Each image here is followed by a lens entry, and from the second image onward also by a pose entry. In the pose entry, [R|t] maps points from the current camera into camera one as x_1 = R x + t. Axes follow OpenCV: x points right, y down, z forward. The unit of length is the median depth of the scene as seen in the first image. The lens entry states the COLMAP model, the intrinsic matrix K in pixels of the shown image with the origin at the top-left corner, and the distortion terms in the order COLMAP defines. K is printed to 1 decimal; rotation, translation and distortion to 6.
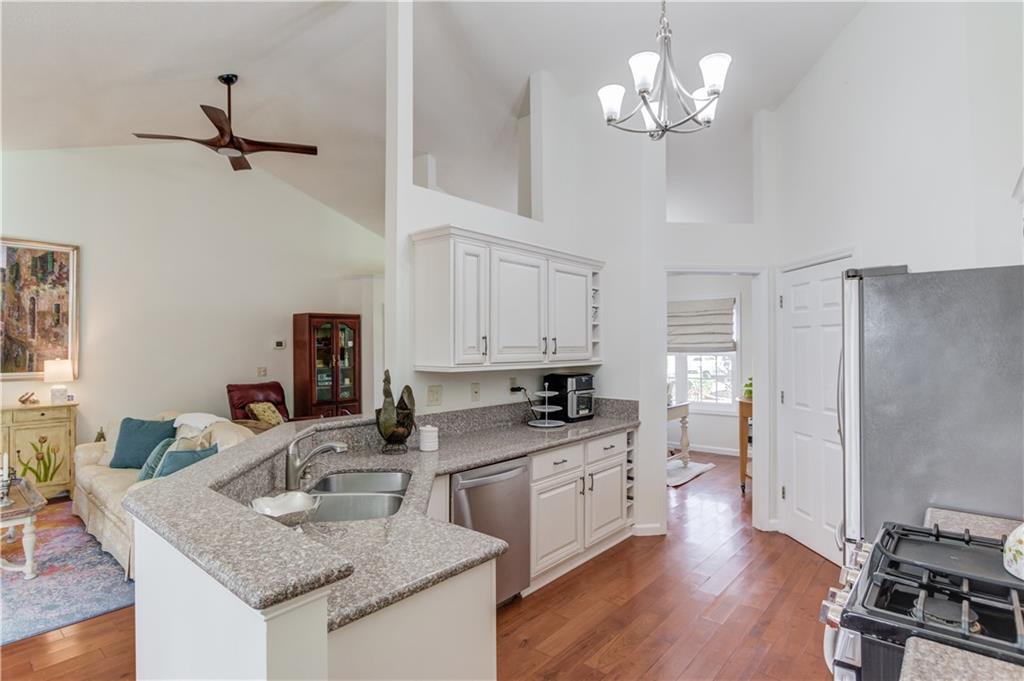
lens RADIAL K [[518.2, 0, 510.1], [0, 518.2, 338.3], [0, 0, 1]] dist [-0.027971, 0.001301]
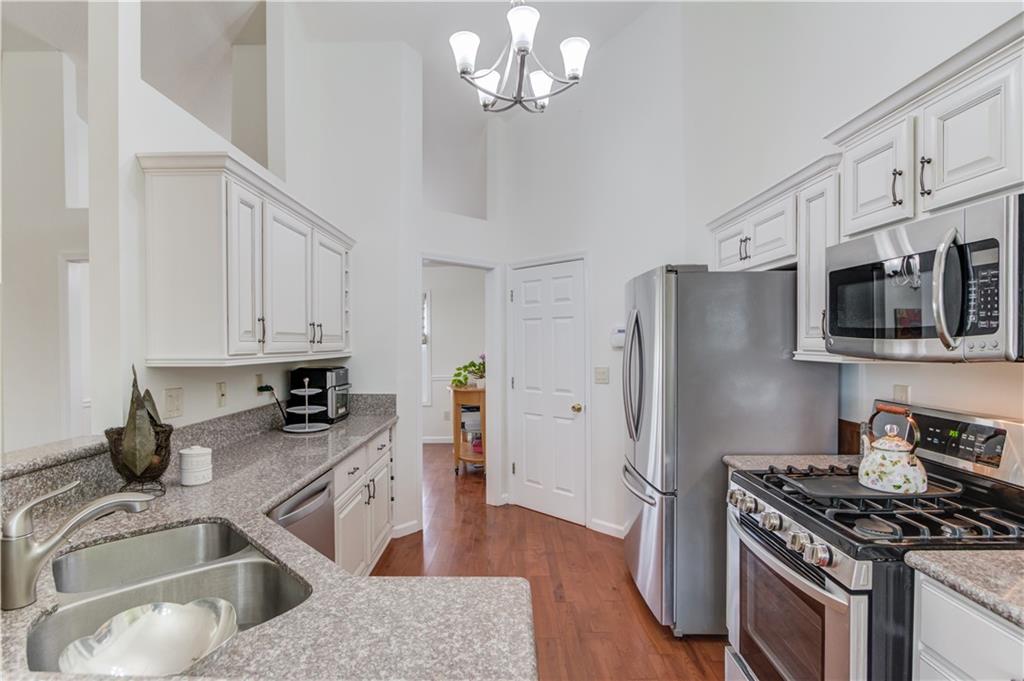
lens RADIAL K [[508.7, 0, 510.3], [0, 508.7, 344.7], [0, 0, 1]] dist [-0.017545, 0.001083]
pose [[0.771568, -0.005062, 0.636126, -0.191493], [-0.007097, 0.999838, 0.016564, 0.017064], [-0.636107, -0.017294, 0.771407, 0.177131]]
